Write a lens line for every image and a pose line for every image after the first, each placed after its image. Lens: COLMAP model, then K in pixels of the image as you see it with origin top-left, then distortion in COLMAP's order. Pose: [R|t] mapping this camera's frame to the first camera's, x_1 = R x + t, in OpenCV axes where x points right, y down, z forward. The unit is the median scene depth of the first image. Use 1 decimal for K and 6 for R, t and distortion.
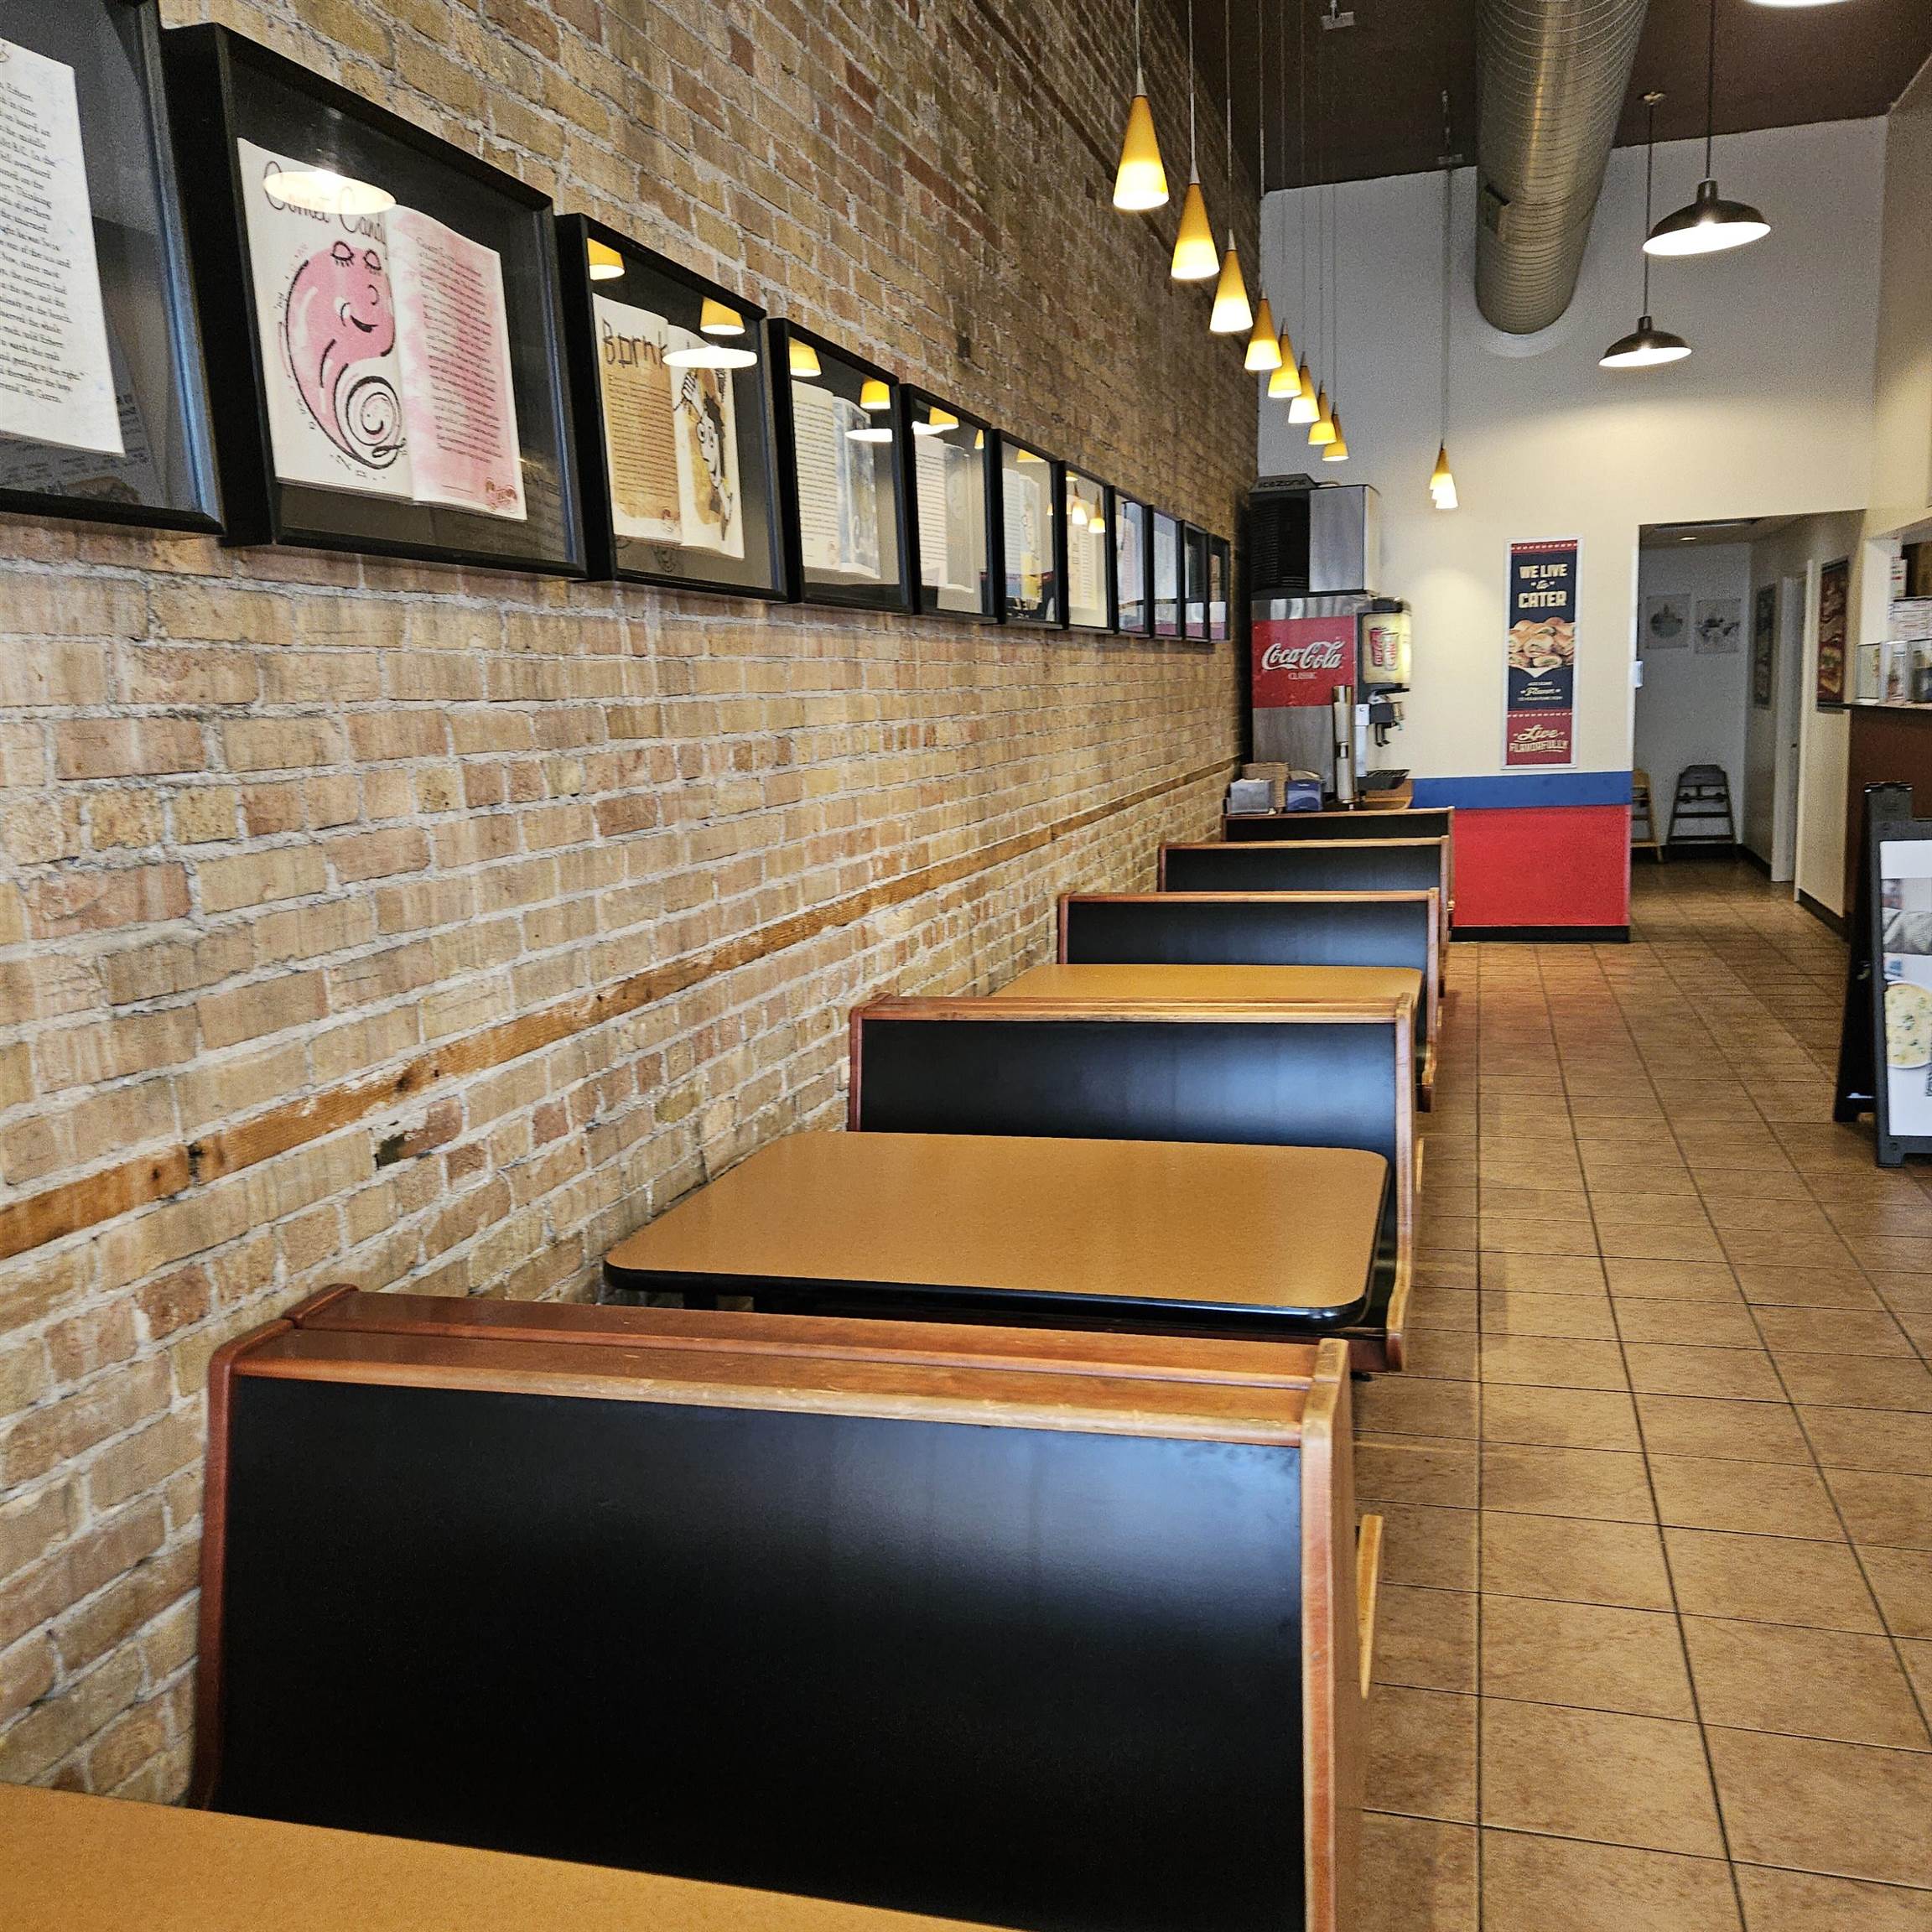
lens RADIAL K [[1725.5, 0, 964.7], [0, 1725.5, 972.6], [0, 0, 1]] dist [0.014564, 0.013358]
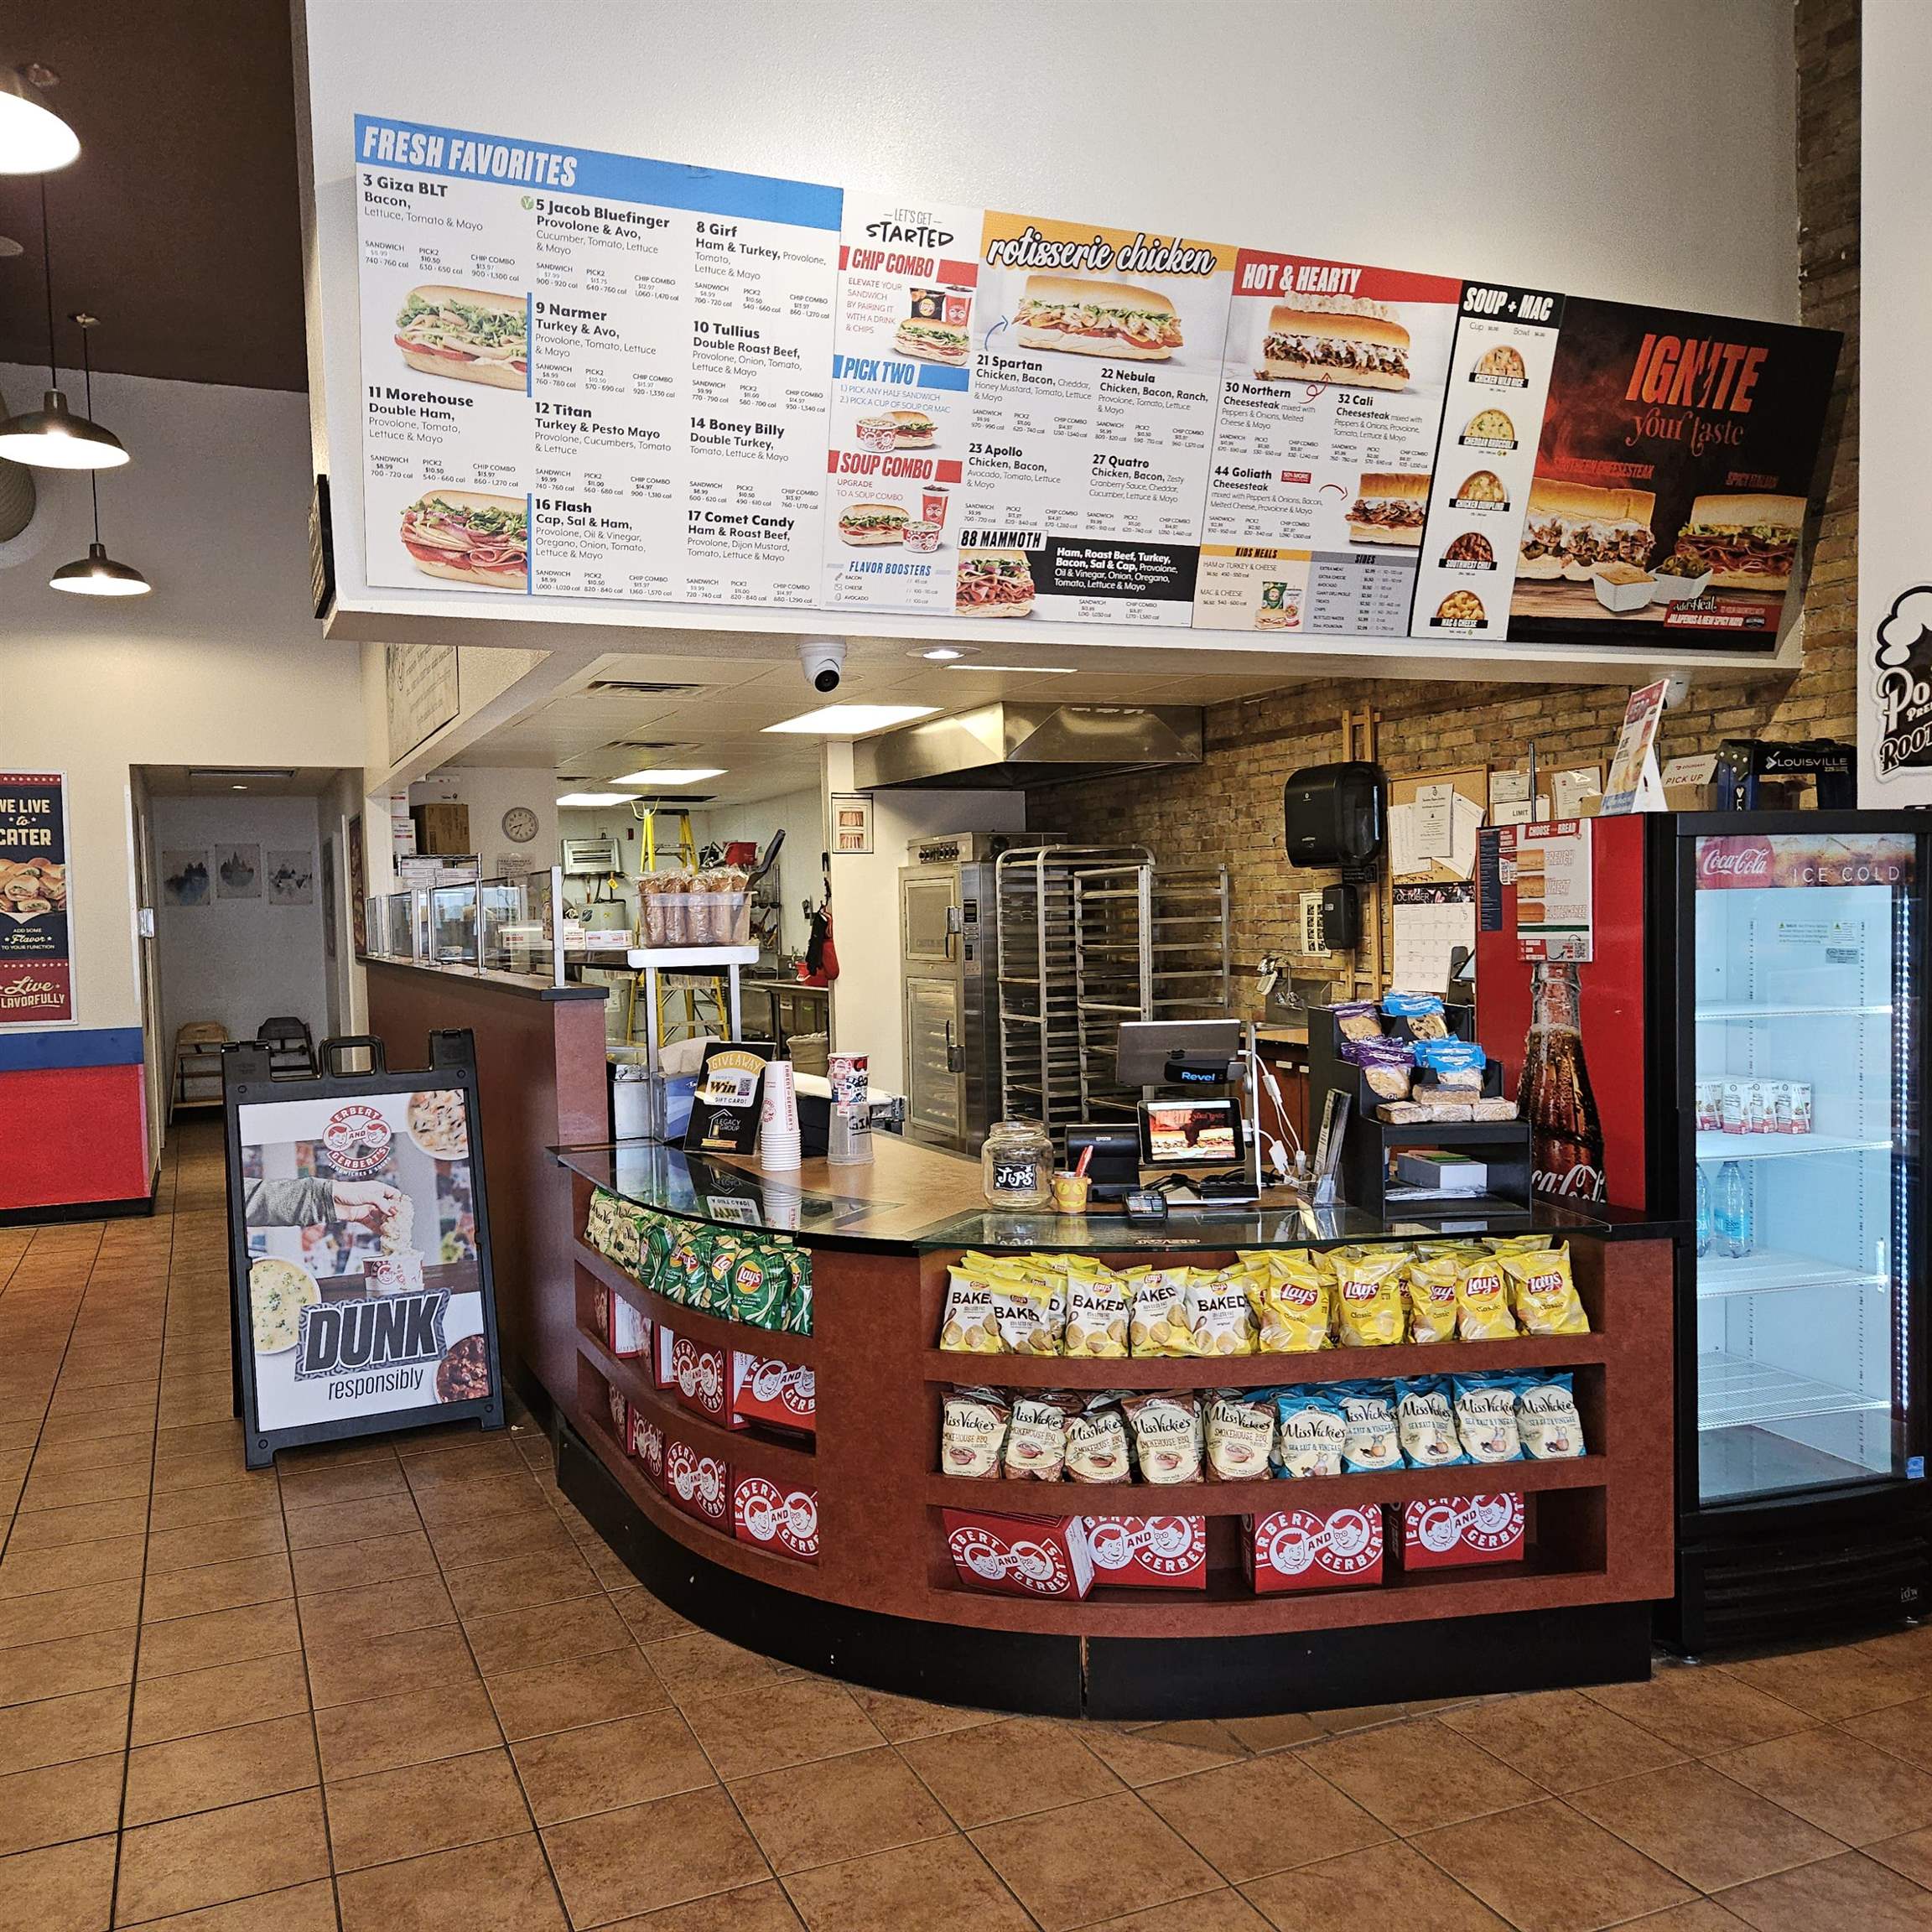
lens RADIAL K [[1725.5, 0, 962.2], [0, 1725.5, 969.1], [0, 0, 1]] dist [0.014564, 0.013358]
pose [[0.762603, 0.002865, 0.646860, 0.126680], [0.091041, 0.989561, -0.111714, -0.005472], [-0.640428, 0.144084, 0.754382, 0.030616]]
